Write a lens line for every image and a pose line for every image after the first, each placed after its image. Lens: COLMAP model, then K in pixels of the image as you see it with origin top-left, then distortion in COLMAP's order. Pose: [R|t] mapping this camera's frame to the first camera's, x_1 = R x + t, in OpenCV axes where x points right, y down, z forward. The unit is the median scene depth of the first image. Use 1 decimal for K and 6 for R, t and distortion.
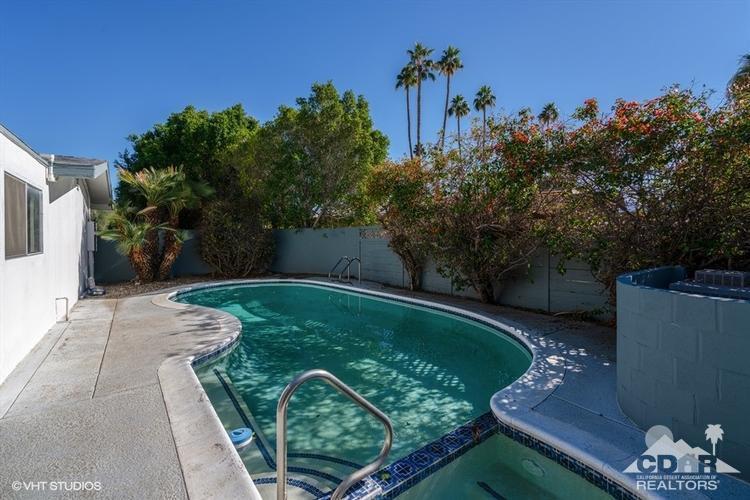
lens RADIAL K [[346.0, 0, 375.2], [0, 346.0, 242.5], [0, 0, 1]] dist [-0.002560, 0.005339]
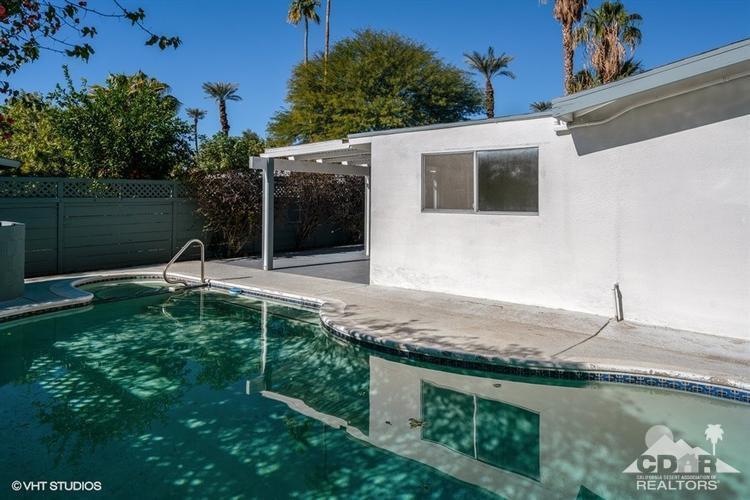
lens RADIAL K [[473.1, 0, 375.0], [0, 473.1, 250.0], [0, 0, 1]] dist [0.000443, 0.000096]
pose [[-0.961155, 0.028240, -0.274562, -0.212041], [-0.044679, 0.965714, 0.255734, -0.169029], [0.272370, 0.258067, -0.926939, 1.983370]]
